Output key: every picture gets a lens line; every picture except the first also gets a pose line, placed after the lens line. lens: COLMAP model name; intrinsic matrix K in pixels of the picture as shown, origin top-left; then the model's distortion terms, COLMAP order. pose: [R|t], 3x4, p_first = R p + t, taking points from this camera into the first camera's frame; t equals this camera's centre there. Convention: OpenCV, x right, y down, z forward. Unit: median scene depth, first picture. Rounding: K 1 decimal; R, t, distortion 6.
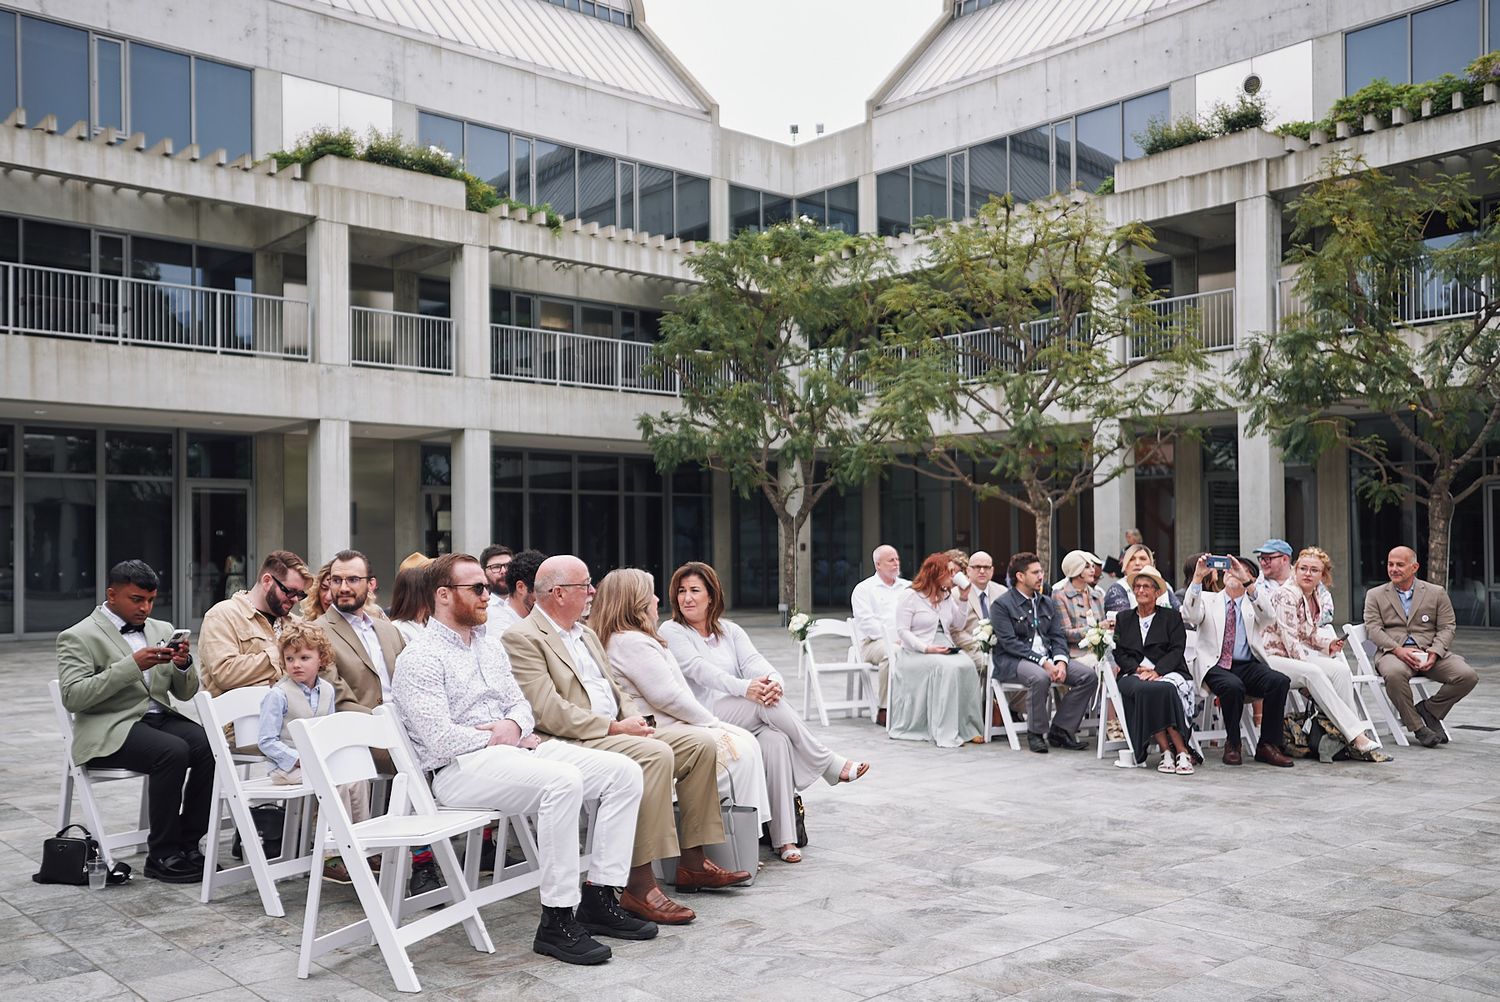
lens RADIAL K [[1277.7, 0, 751.3], [0, 1277.7, 508.5], [0, 0, 1]] dist [0.001647, -0.000919]
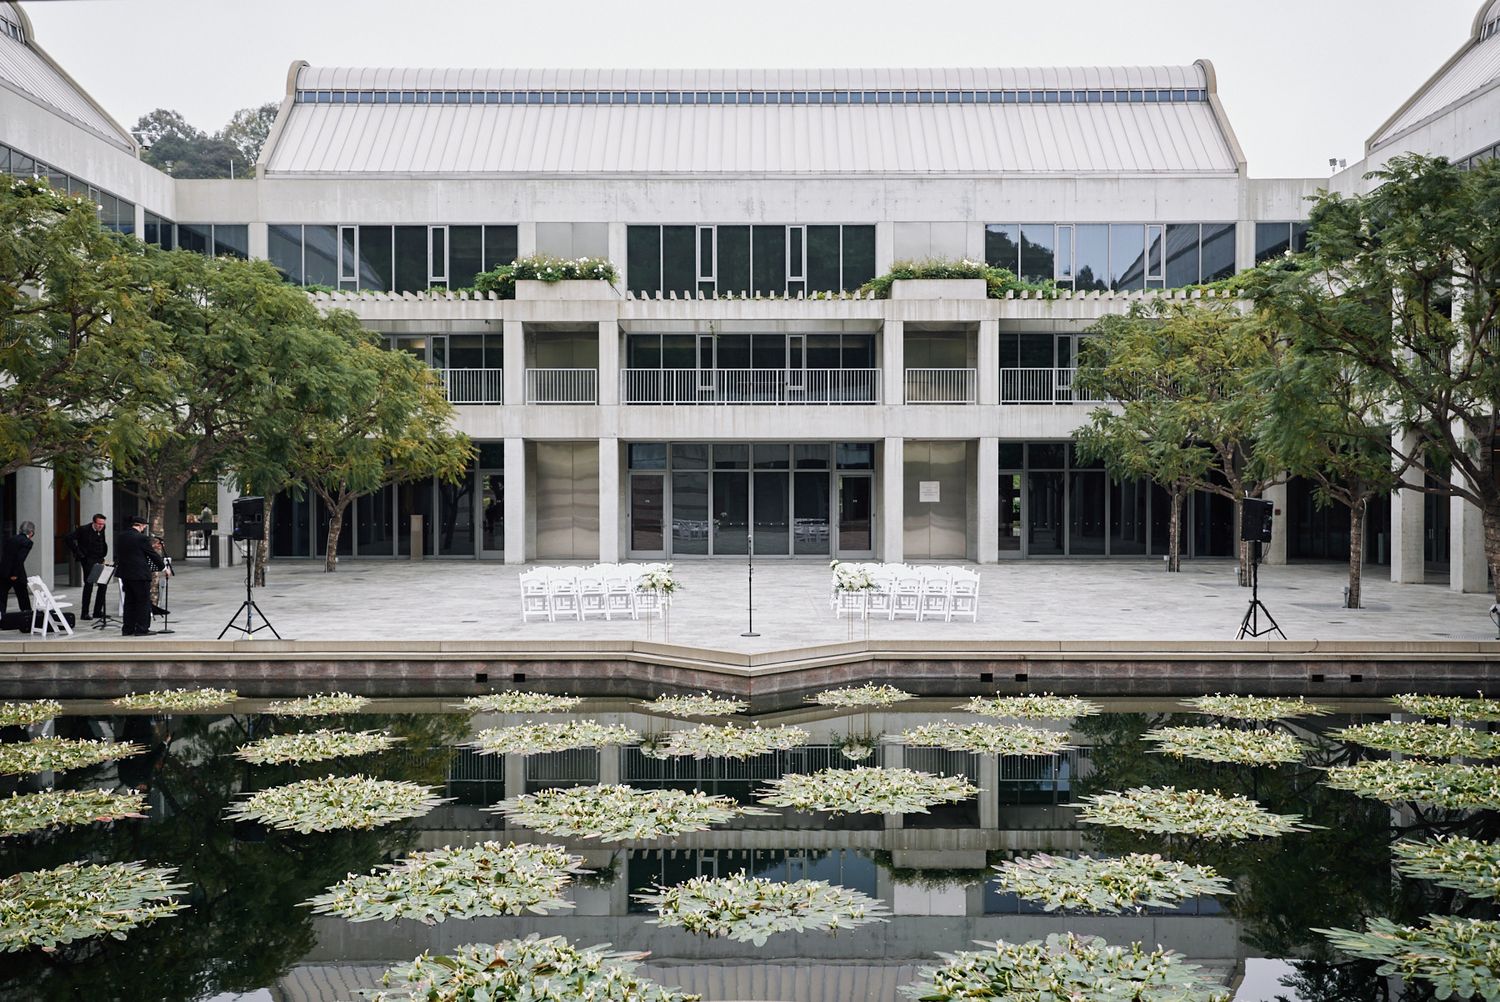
lens RADIAL K [[1527.8, 0, 749.8], [0, 1527.8, 499.4], [0, 0, 1]] dist [0.039109, 0.000000]
pose [[0.745871, 0.002484, -0.666086, 0.819460], [0.011952, 0.999782, 0.017112, -0.021026], [0.665984, -0.020724, 0.745678, -0.606495]]
